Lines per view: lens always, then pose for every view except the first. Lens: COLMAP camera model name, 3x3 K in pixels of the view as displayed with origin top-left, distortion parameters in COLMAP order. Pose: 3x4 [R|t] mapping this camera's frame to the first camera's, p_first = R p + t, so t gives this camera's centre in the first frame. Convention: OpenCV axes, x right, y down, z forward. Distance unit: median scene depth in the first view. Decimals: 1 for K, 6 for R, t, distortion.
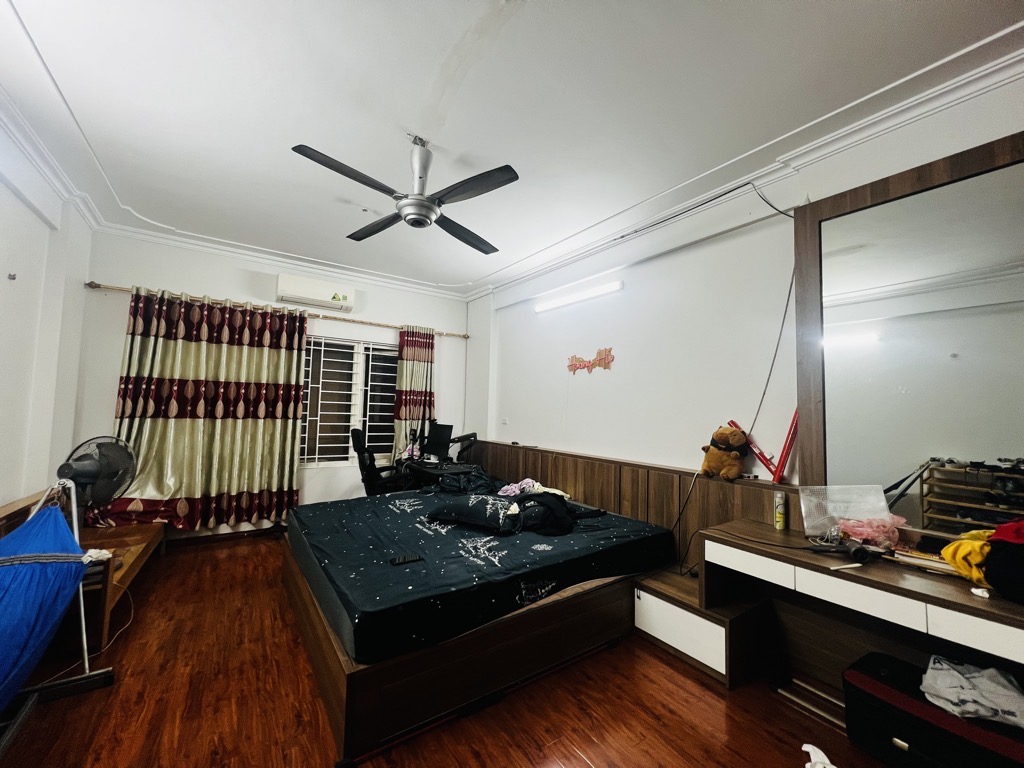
lens RADIAL K [[410.1, 0, 507.9], [0, 410.1, 384.4], [0, 0, 1]] dist [-0.001686, 0.000110]
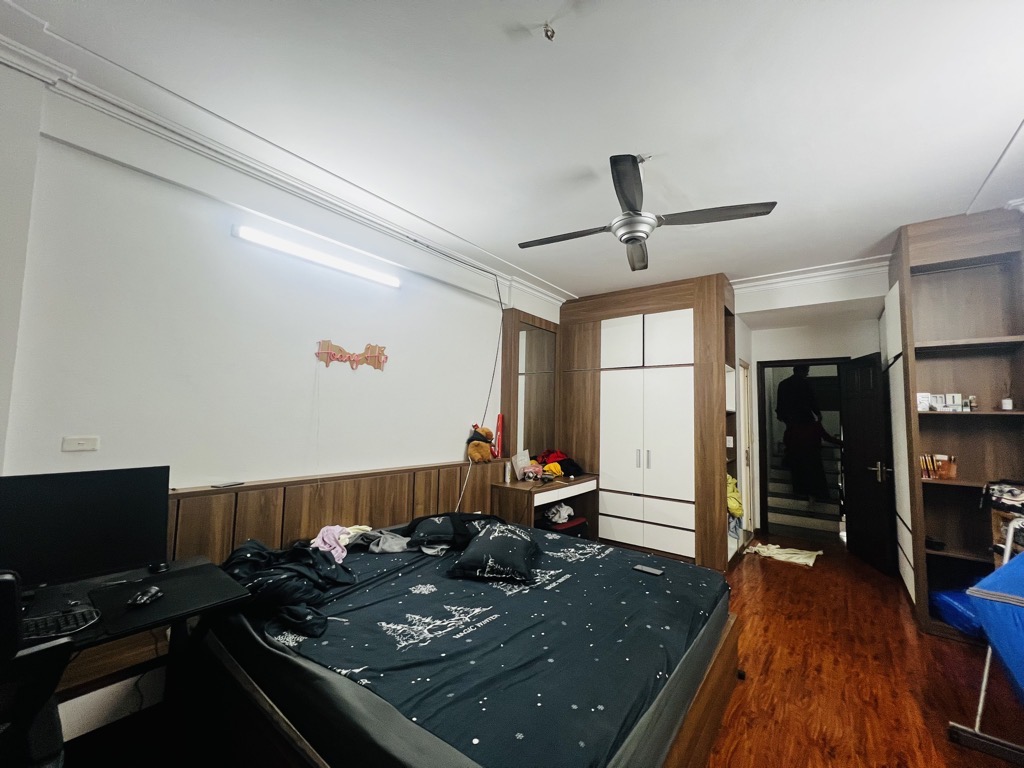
lens RADIAL K [[410.1, 0, 507.9], [0, 410.1, 384.4], [0, 0, 1]] dist [-0.001686, 0.000110]
pose [[-0.297500, 0.041659, 0.953813, -0.860815], [-0.090308, 0.993340, -0.071553, 0.041476], [-0.950441, -0.107424, -0.291756, 1.252349]]
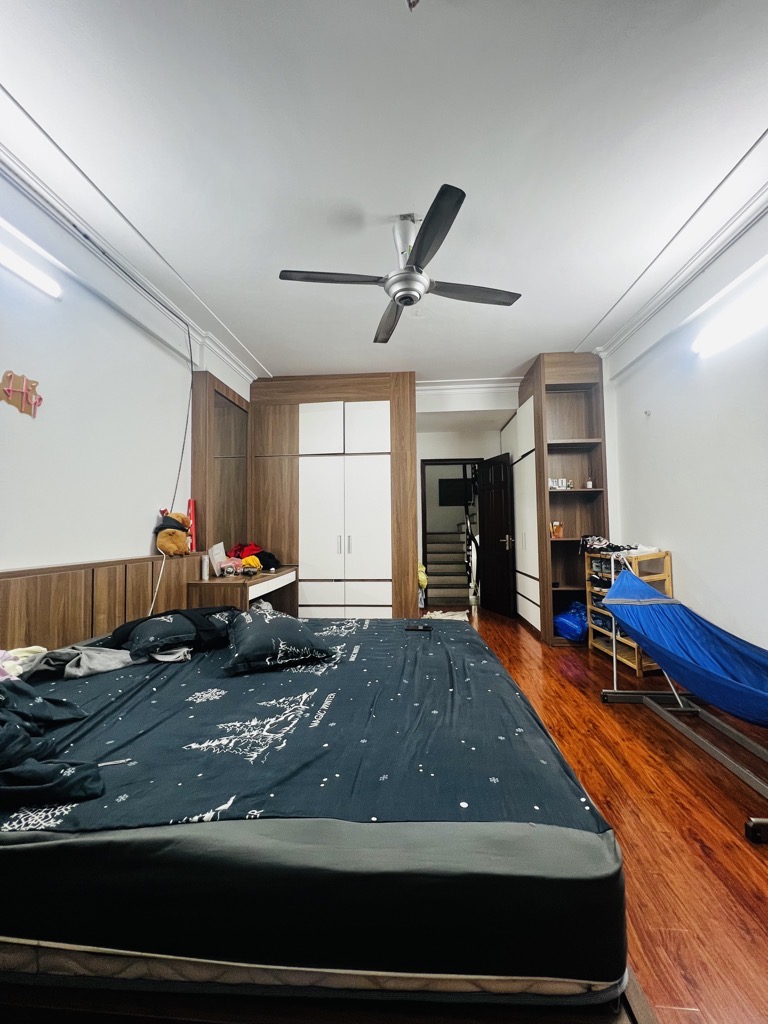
lens RADIAL K [[410.1, 0, 386.3], [0, 410.1, 509.4], [0, 0, 1]] dist [-0.001686, 0.000110]
pose [[-0.779502, 0.015121, 0.626217, -0.637117], [-0.045567, 0.995691, -0.080764, 0.149200], [-0.624740, -0.091490, -0.775454, 1.414862]]
